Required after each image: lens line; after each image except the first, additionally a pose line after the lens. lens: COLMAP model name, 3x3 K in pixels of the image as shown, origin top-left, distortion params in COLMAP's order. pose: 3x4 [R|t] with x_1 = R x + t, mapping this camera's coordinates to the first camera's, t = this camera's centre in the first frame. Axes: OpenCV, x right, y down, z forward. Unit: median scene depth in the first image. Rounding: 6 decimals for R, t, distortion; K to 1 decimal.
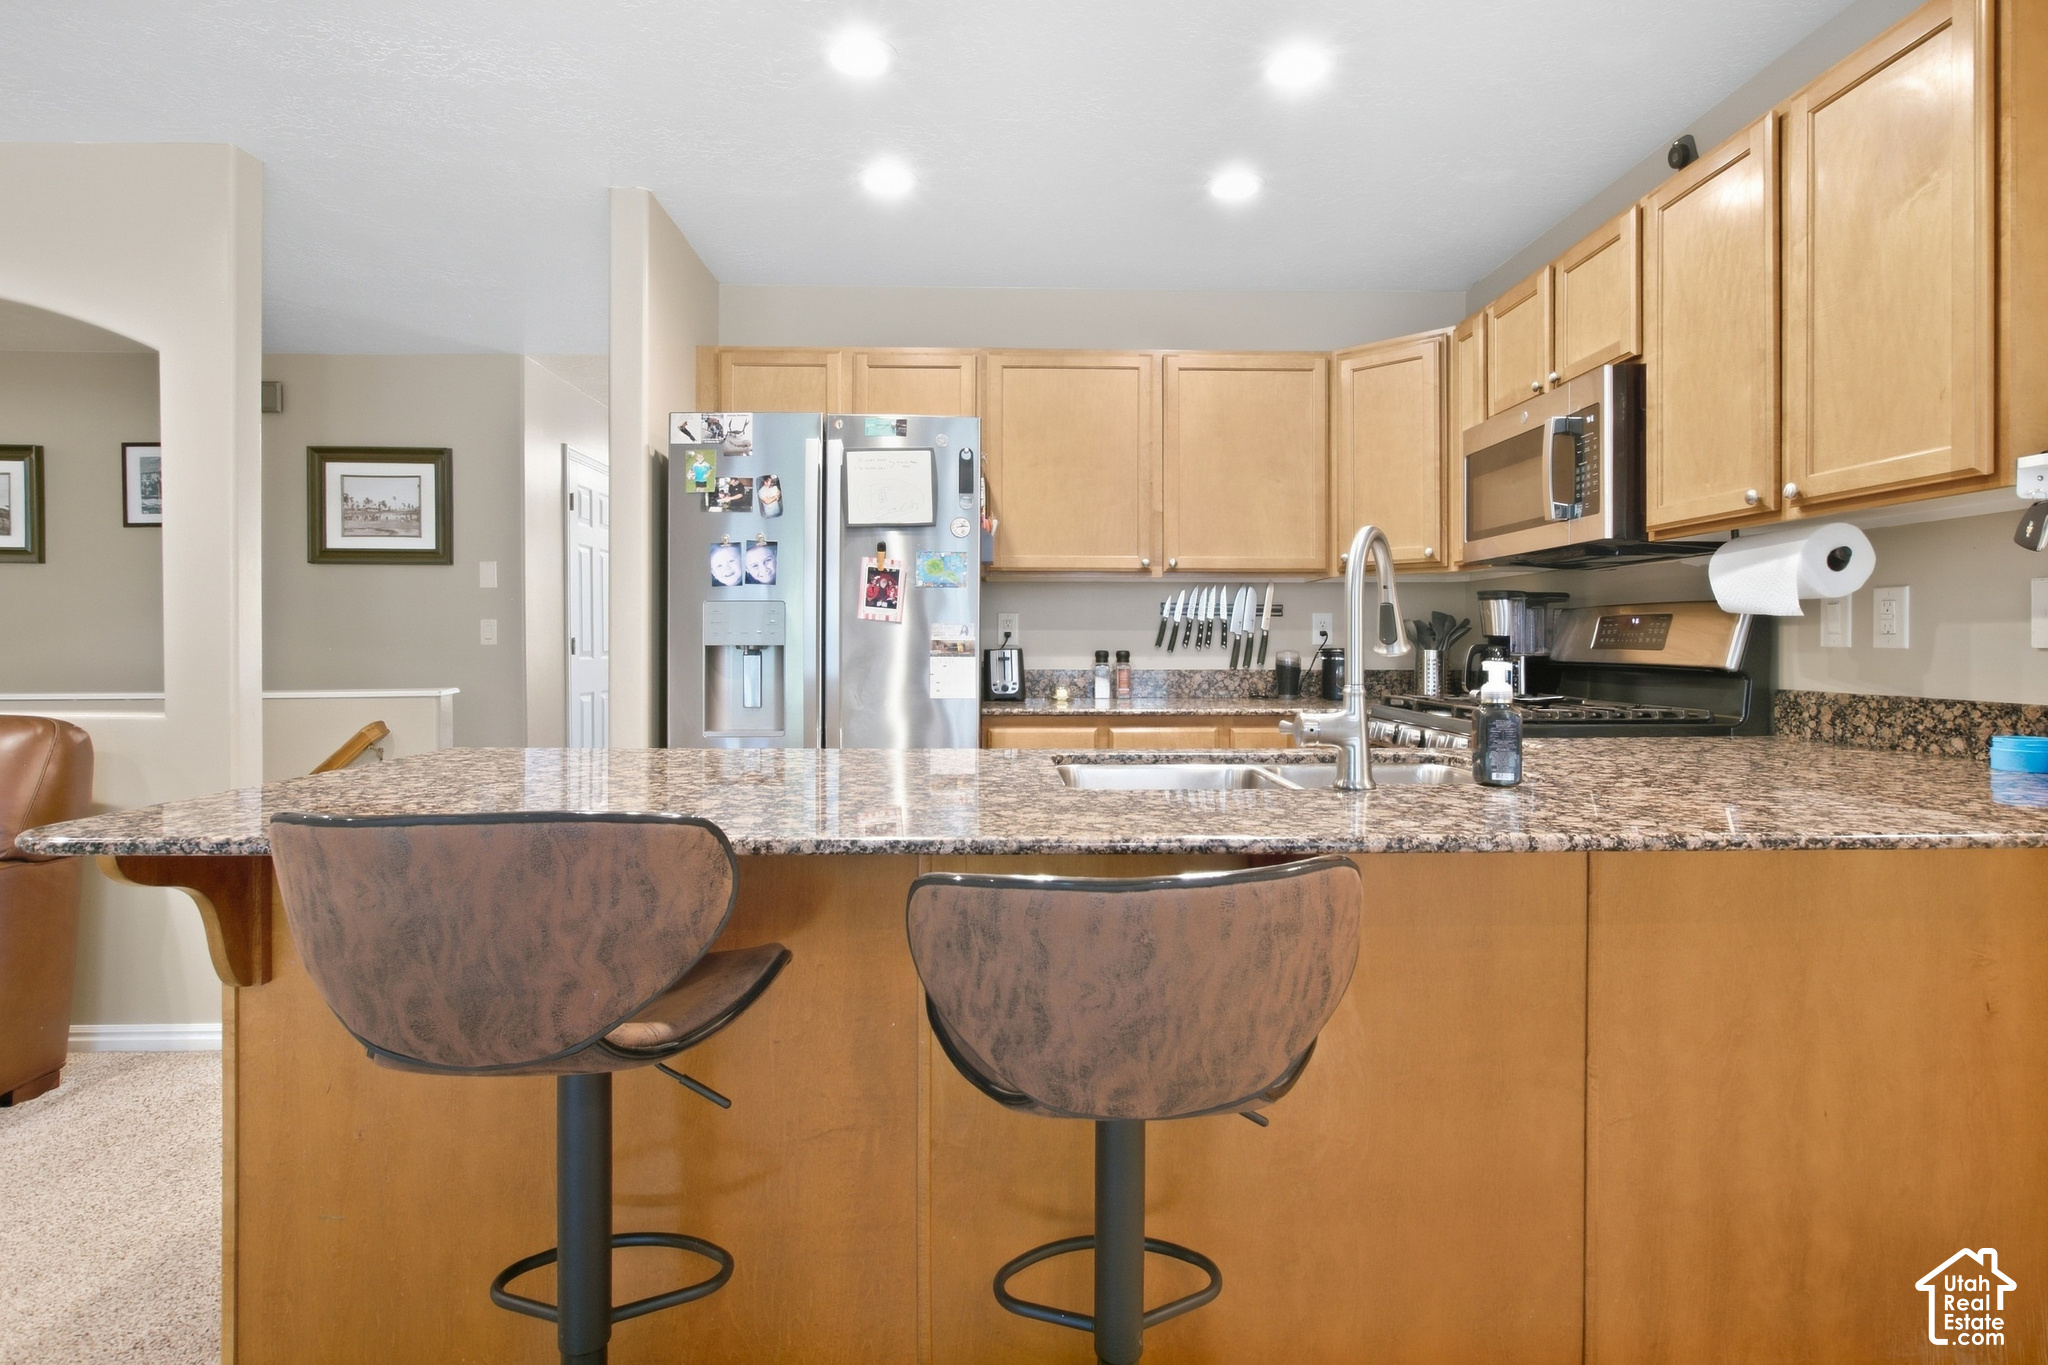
lens RADIAL K [[1050.0, 0, 1025.1], [0, 1050.0, 650.5], [0, 0, 1]] dist [0.000069, 0.002394]
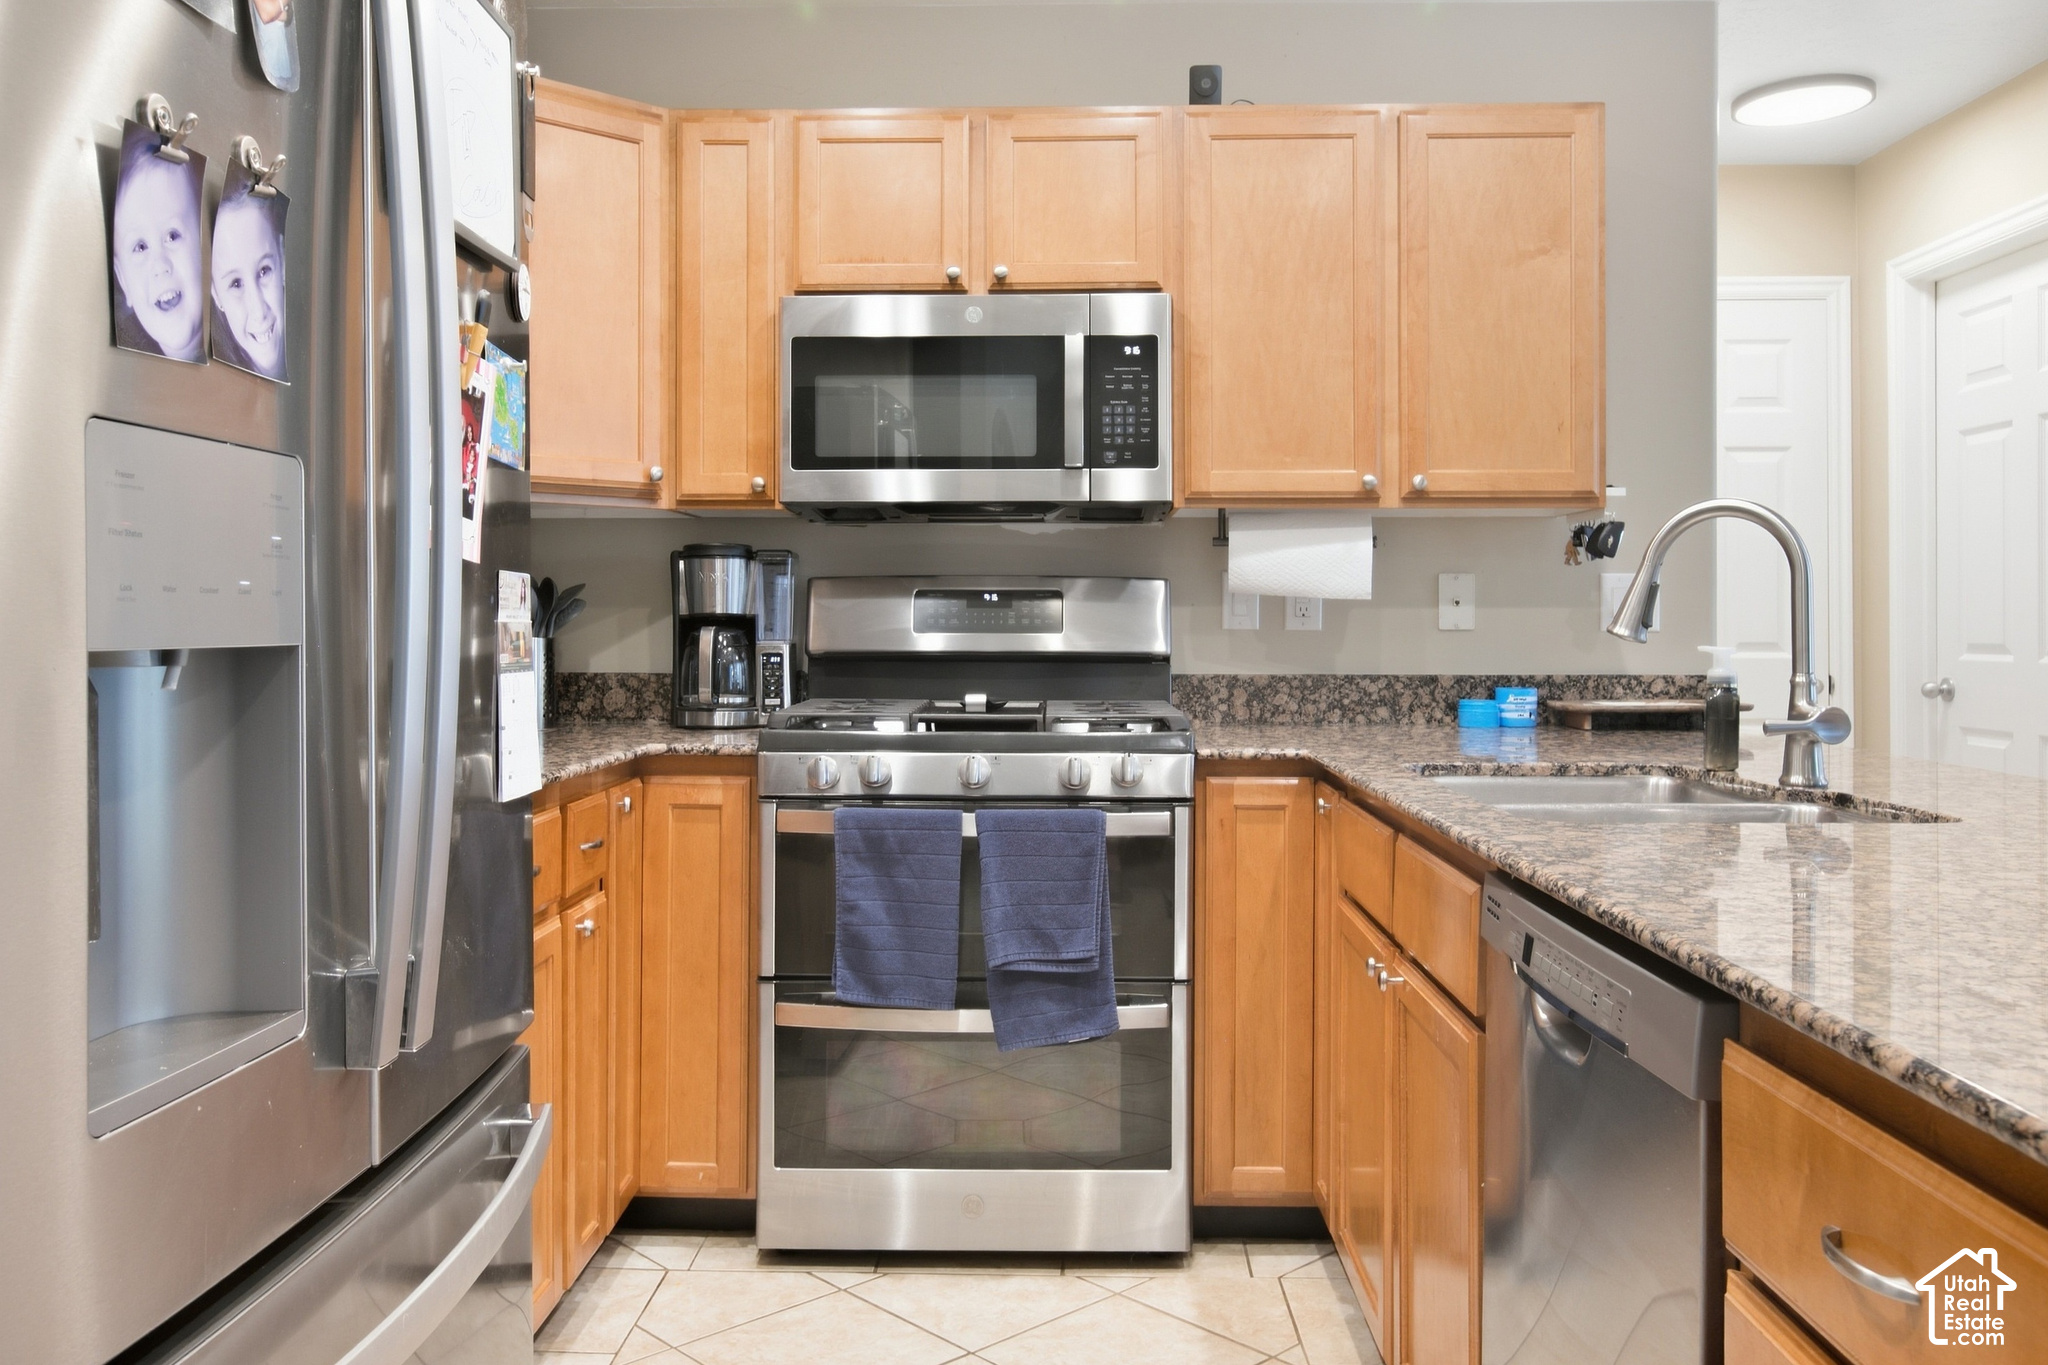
lens RADIAL K [[1629.9, 0, 1027.1], [0, 1629.9, 617.9], [0, 0, 1]] dist [0.002505, 0.000389]
pose [[0.054338, 0.001728, 0.998521, -0.584924], [0.006567, 0.999976, -0.002088, -0.008915], [-0.998501, 0.006671, 0.054326, 0.816690]]
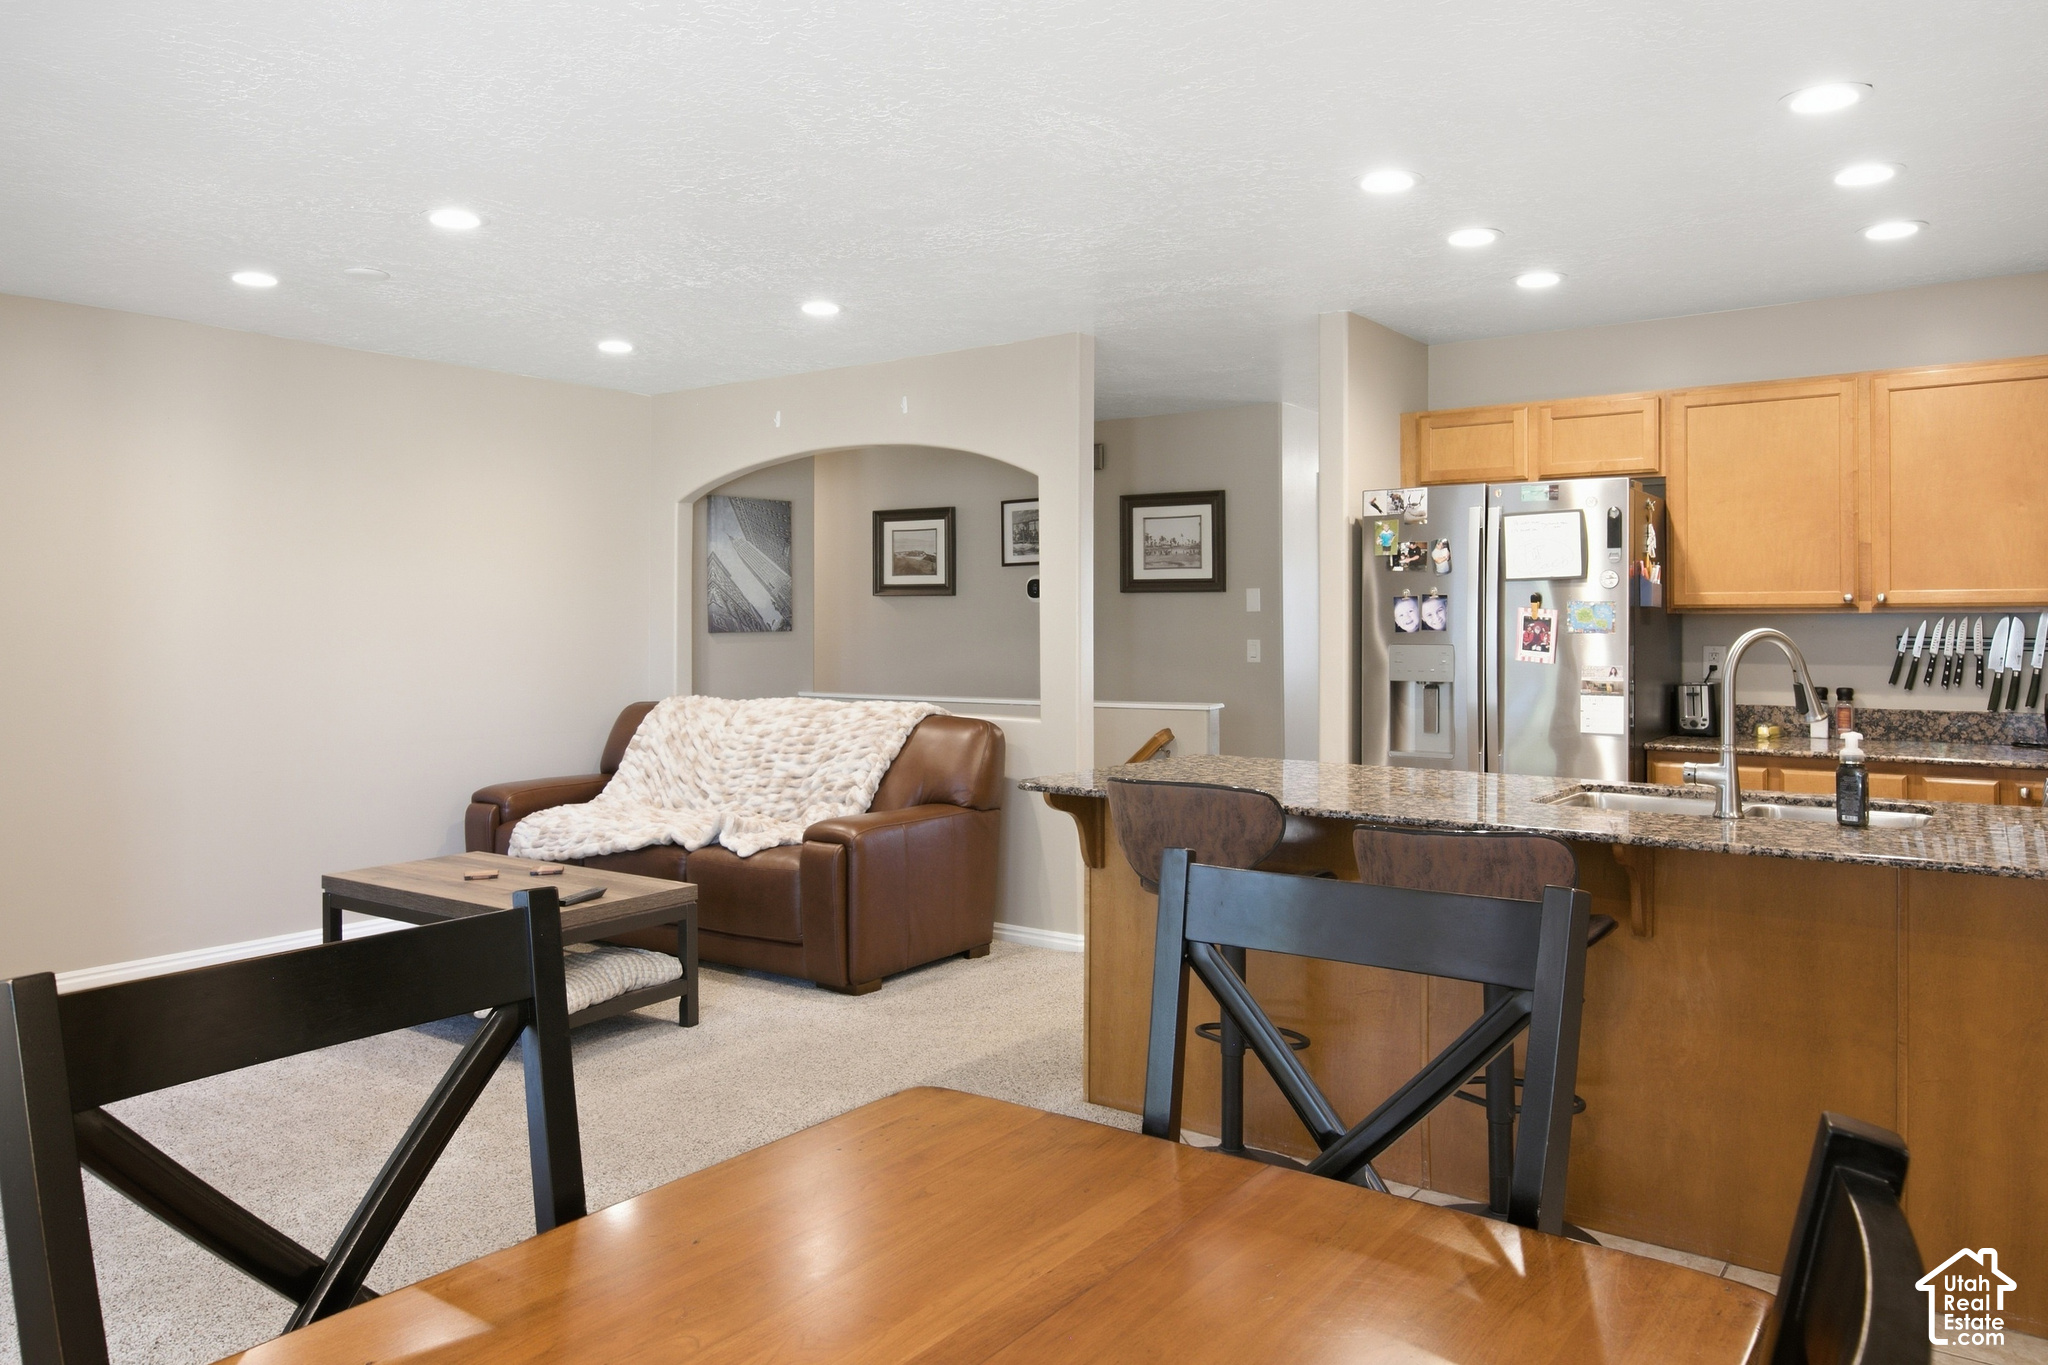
lens RADIAL K [[1431.5, 0, 1028.2], [0, 1431.5, 613.7], [0, 0, 1]] dist [-0.007257, 0.000695]
pose [[0.788060, -0.004920, -0.615579, 0.386182], [-0.003874, 0.999909, -0.012951, -0.059129], [0.615587, 0.012591, 0.787969, -0.566230]]
